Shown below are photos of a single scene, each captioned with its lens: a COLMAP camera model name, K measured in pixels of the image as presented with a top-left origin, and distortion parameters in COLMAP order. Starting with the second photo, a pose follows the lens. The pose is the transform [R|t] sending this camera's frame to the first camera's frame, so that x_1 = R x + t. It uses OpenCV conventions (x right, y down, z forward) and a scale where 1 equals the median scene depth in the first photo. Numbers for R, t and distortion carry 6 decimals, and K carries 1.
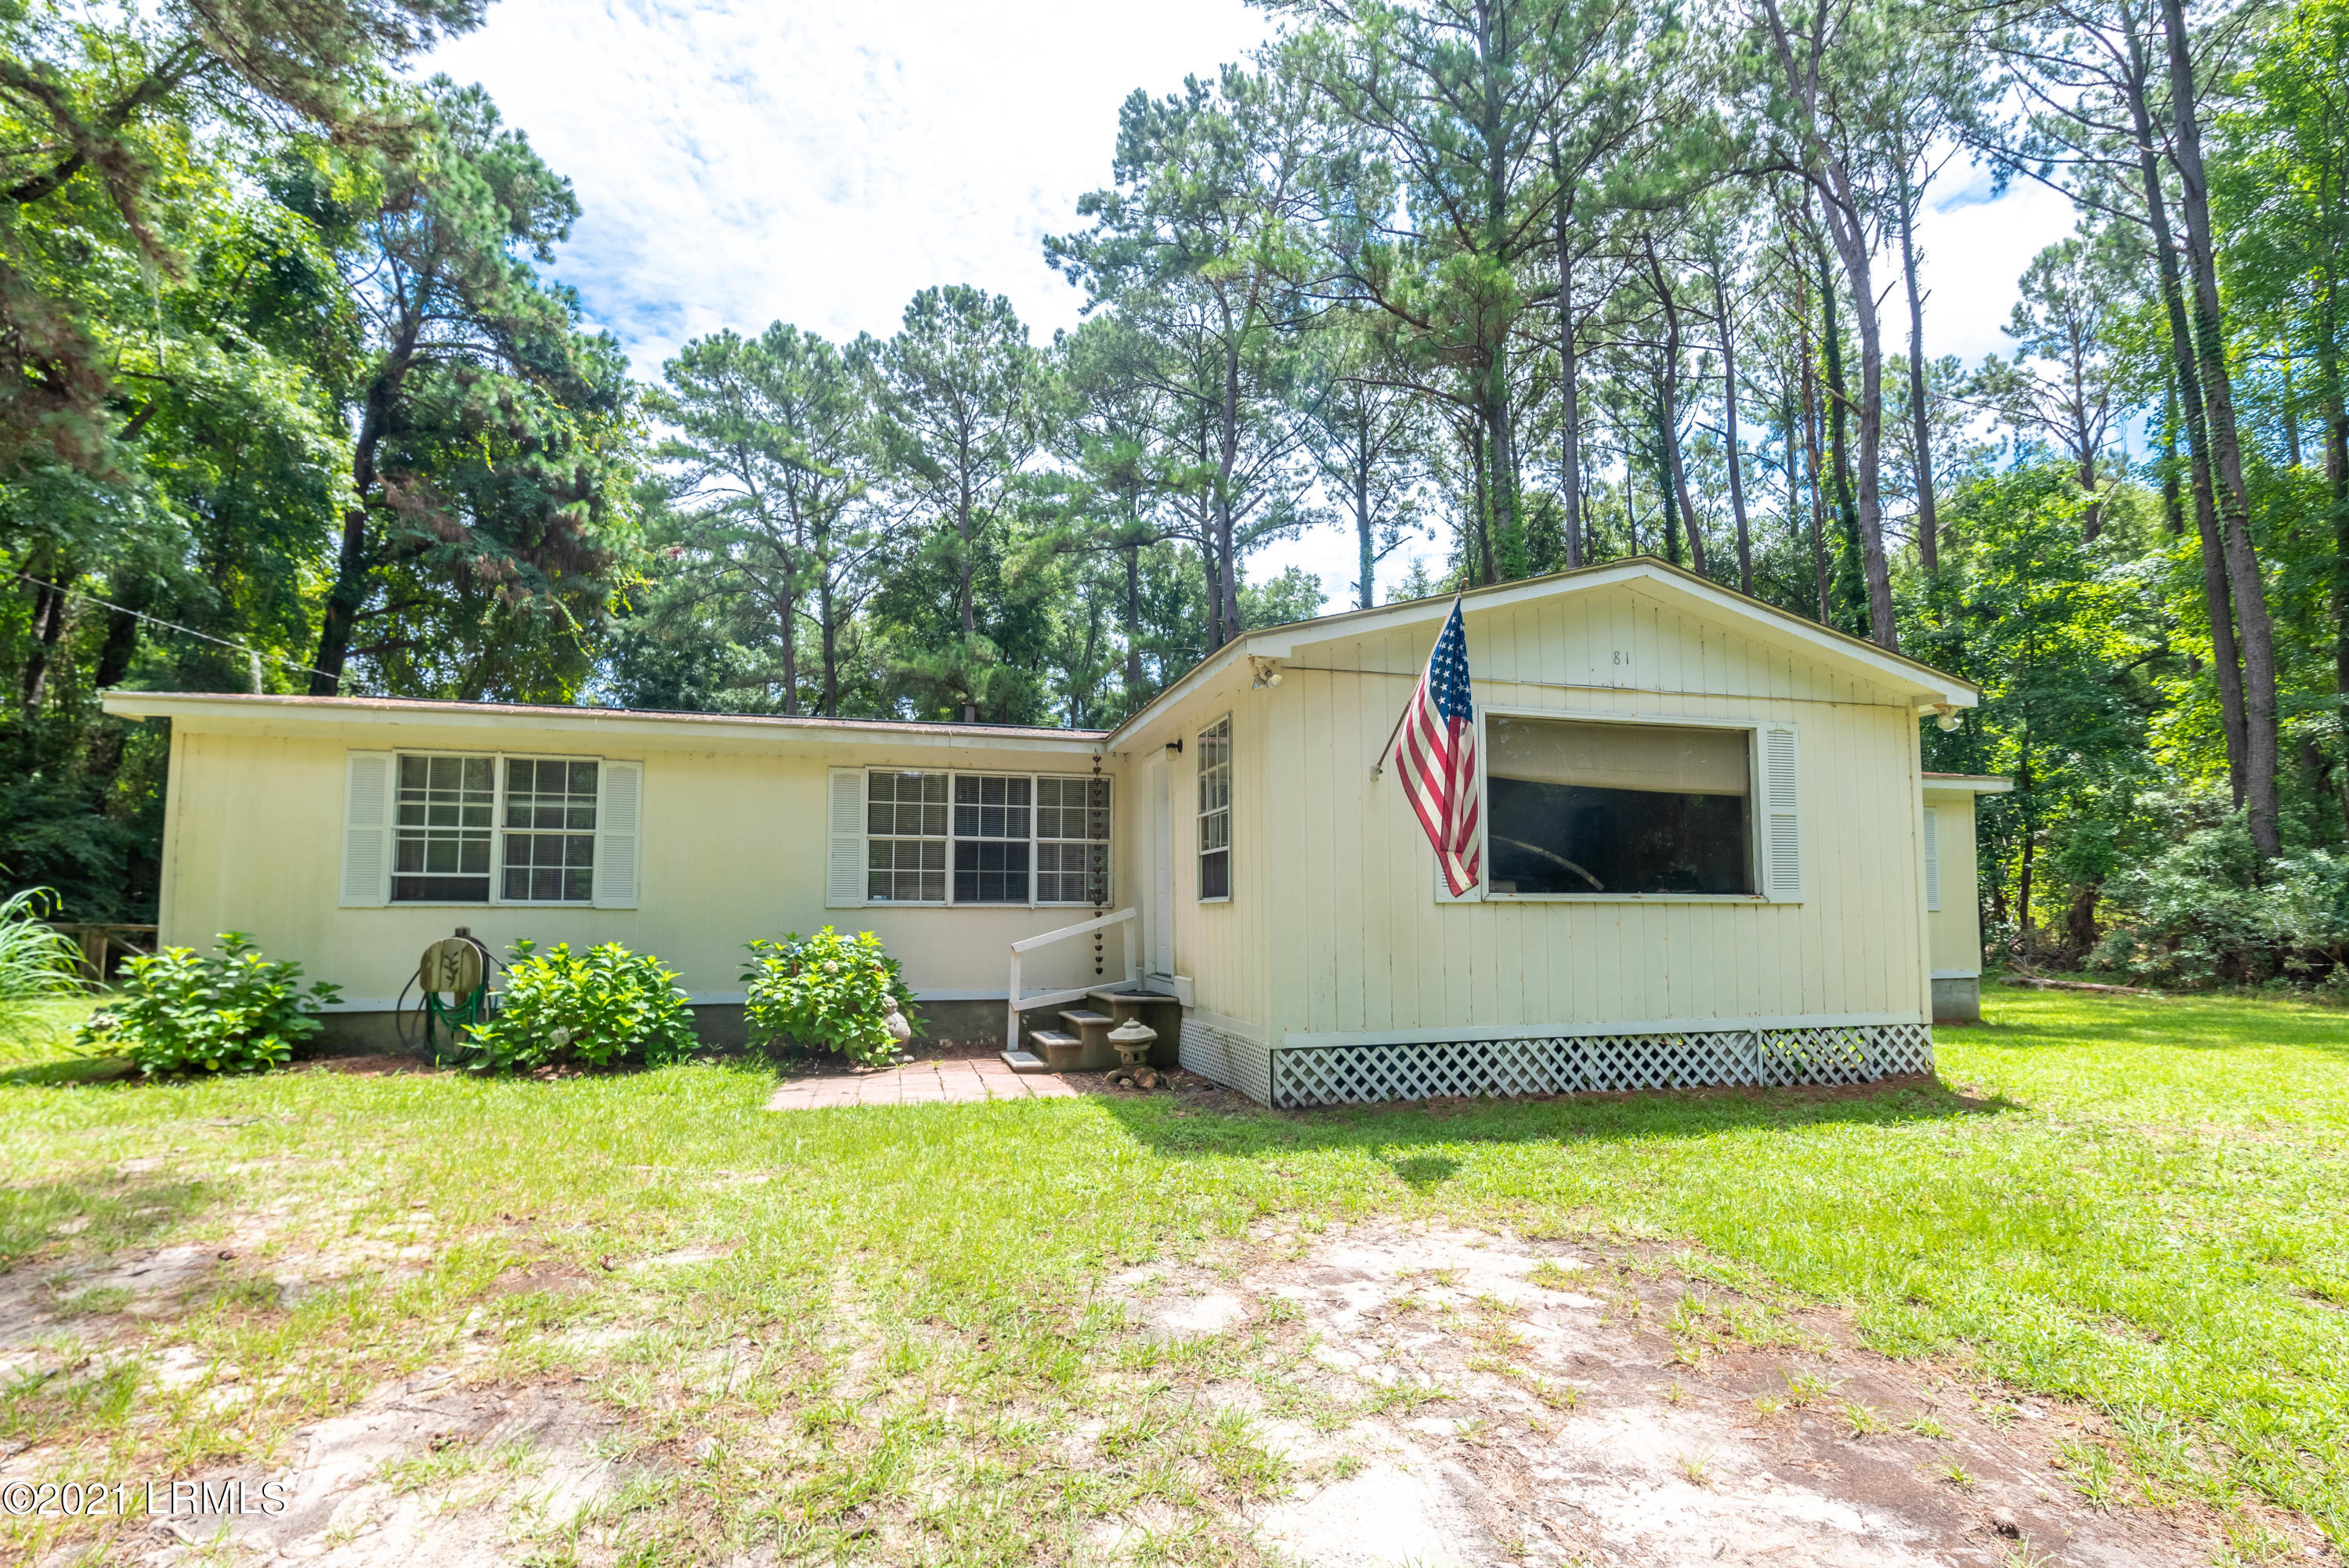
lens RADIAL K [[1047.6, 0, 1177.9], [0, 1047.6, 848.6], [0, 0, 1]] dist [0.007320, 0.001238]
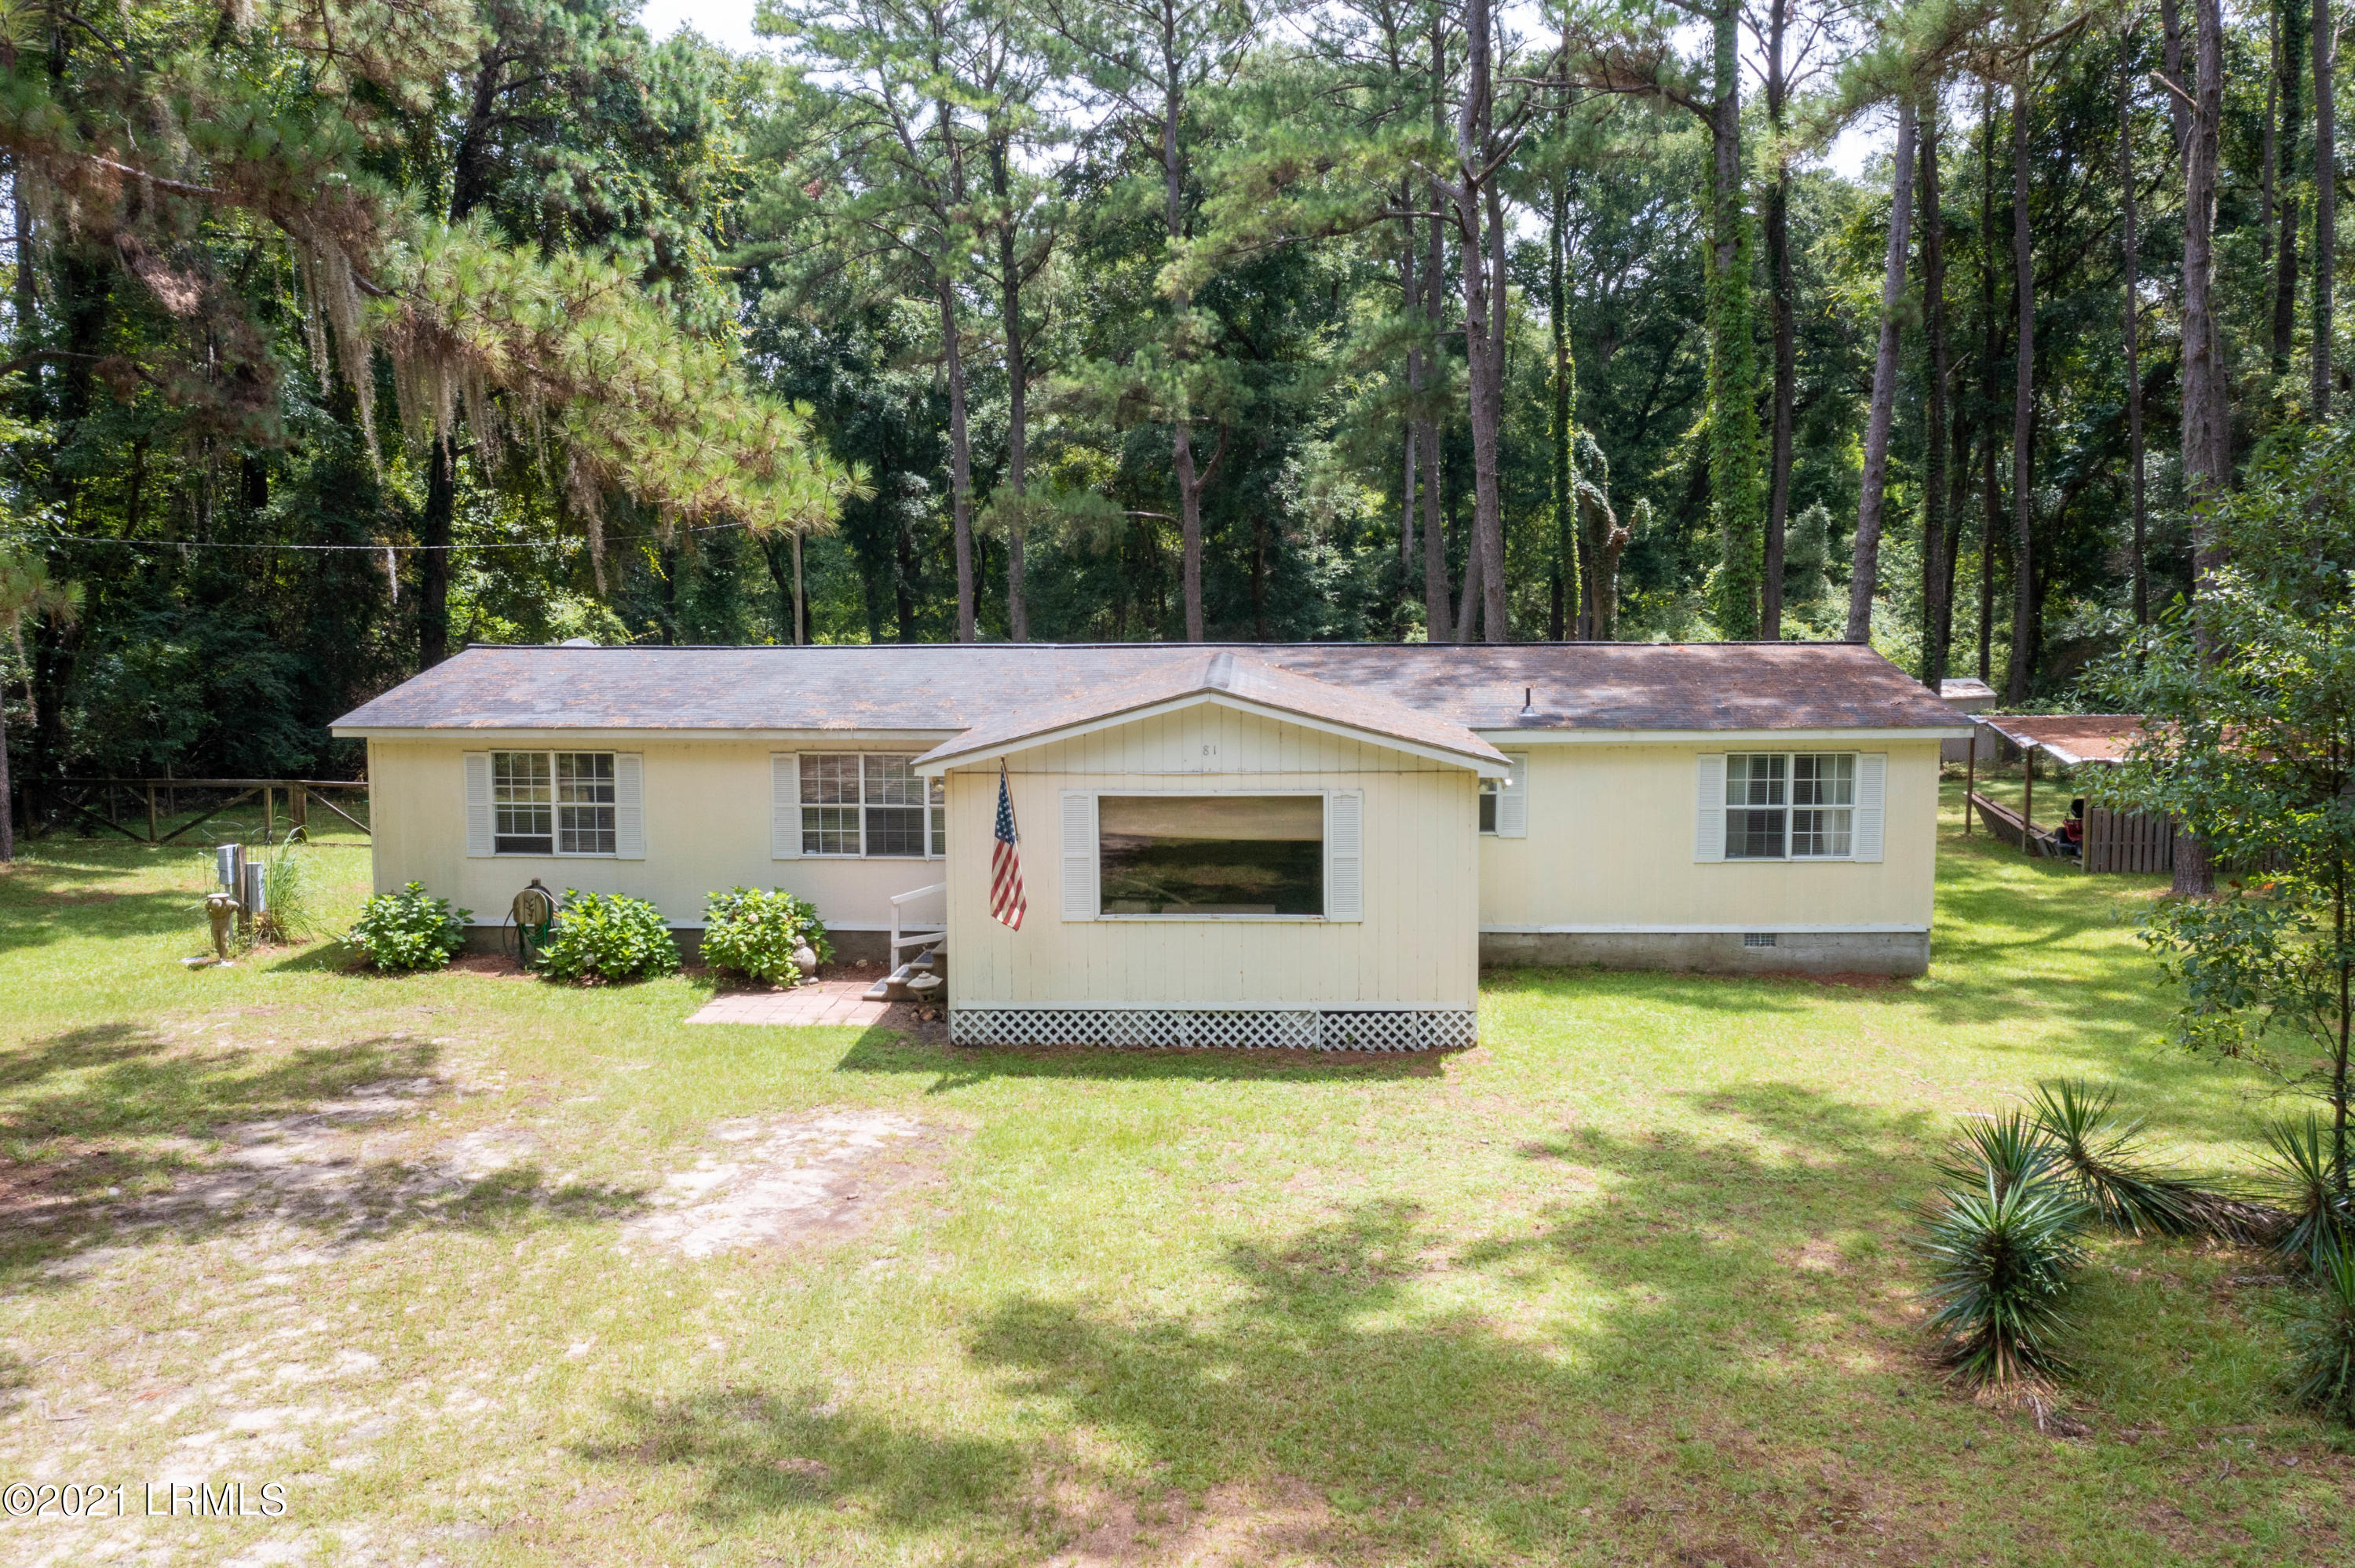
lens RADIAL K [[1829.1, 0, 1185.9], [0, 1829.1, 782.7], [0, 0, 1]] dist [-0.035527, 0.022296]
pose [[0.954127, 0.030775, -0.297815, 1.017571], [0.019411, 0.986252, 0.164103, -0.489959], [0.298771, -0.162356, 0.940413, -1.193777]]
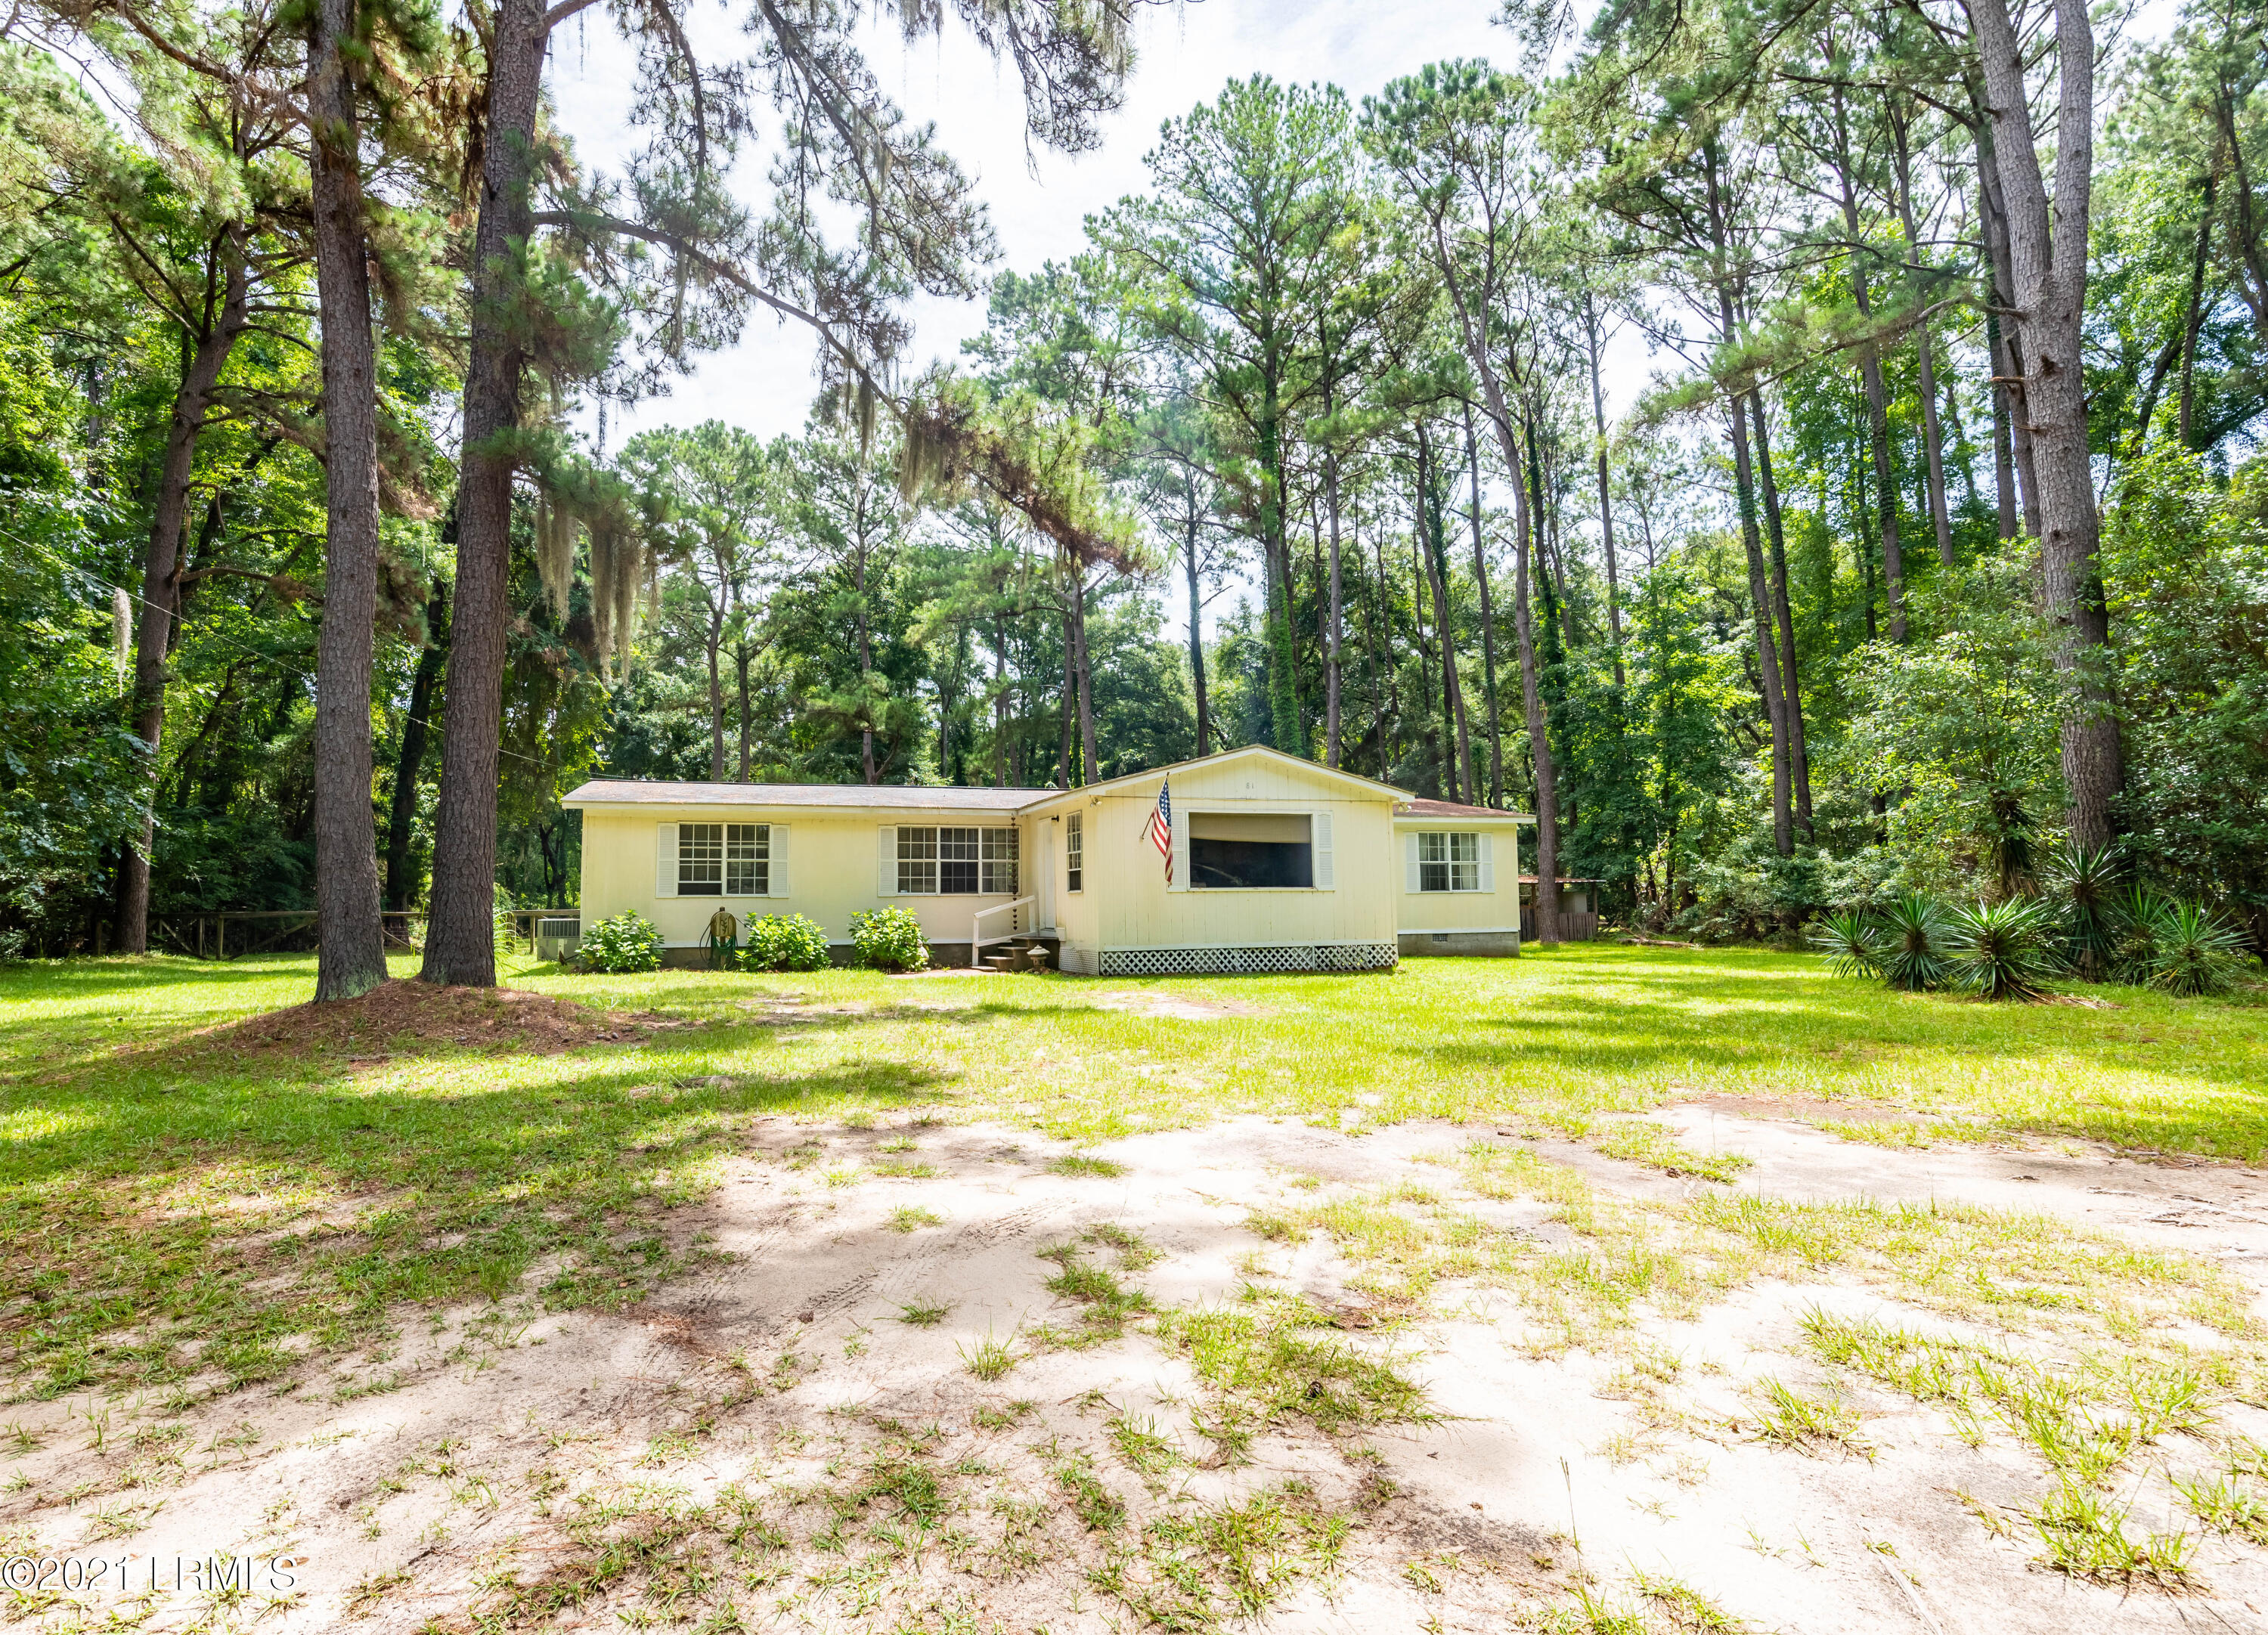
lens RADIAL K [[1063.4, 0, 1033.1], [0, 1063.4, 809.4], [0, 0, 1]] dist [0.003112, 0.000188]
pose [[0.999972, -0.007429, 0.001236, -0.053411], [0.007458, 0.999656, -0.025158, -0.067403], [-0.001048, 0.025167, 0.999683, -1.222677]]
